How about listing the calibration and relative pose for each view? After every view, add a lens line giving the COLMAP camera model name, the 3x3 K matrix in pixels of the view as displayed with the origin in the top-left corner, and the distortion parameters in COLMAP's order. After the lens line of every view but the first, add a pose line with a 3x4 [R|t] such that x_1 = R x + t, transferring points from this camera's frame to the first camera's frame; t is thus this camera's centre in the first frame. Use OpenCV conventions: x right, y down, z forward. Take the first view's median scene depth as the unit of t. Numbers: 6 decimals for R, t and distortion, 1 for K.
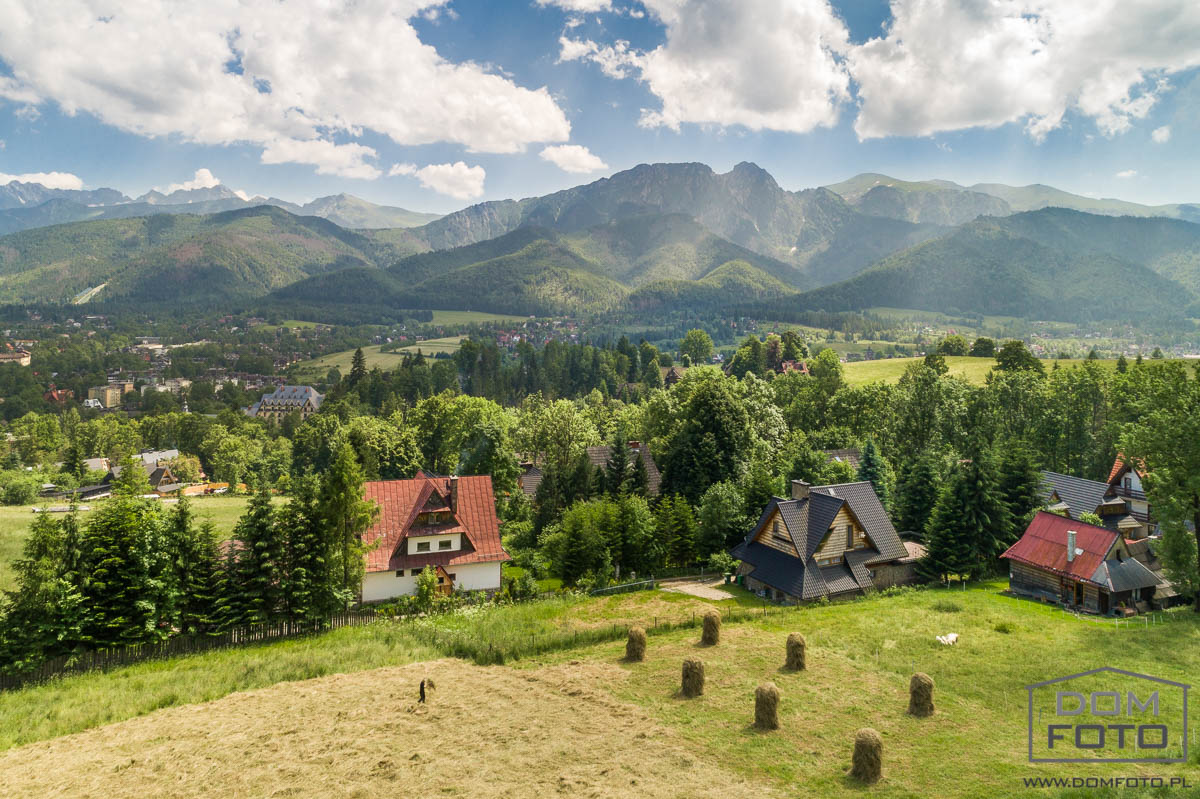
lens RADIAL K [[859.9, 0, 600.4], [0, 859.9, 307.1], [0, 0, 1]] dist [-0.005442, 0.004413]
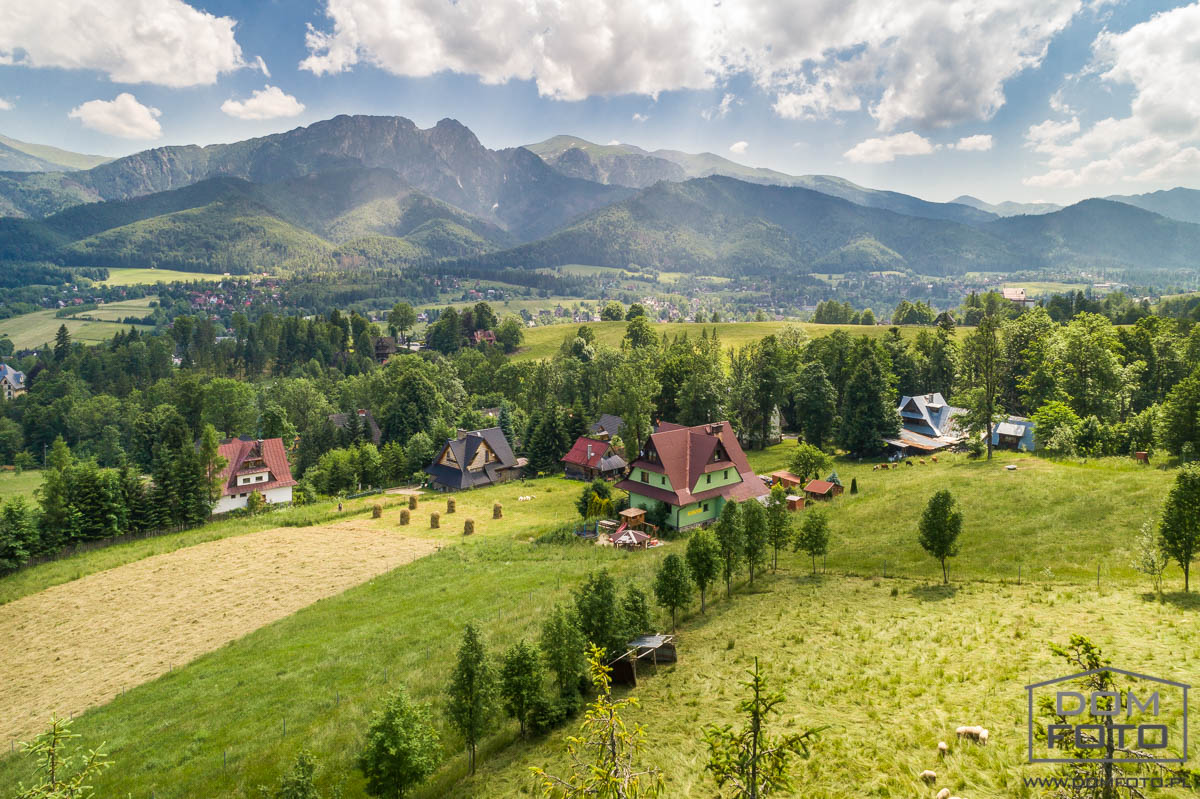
lens RADIAL K [[846.3, 0, 604.6], [0, 846.3, 314.6], [0, 0, 1]] dist [-0.005898, 0.007541]
pose [[0.940376, -0.019909, 0.339552, -0.065787], [-0.002522, 0.997850, 0.065490, -0.116546], [-0.340126, -0.062442, 0.938304, -0.567238]]
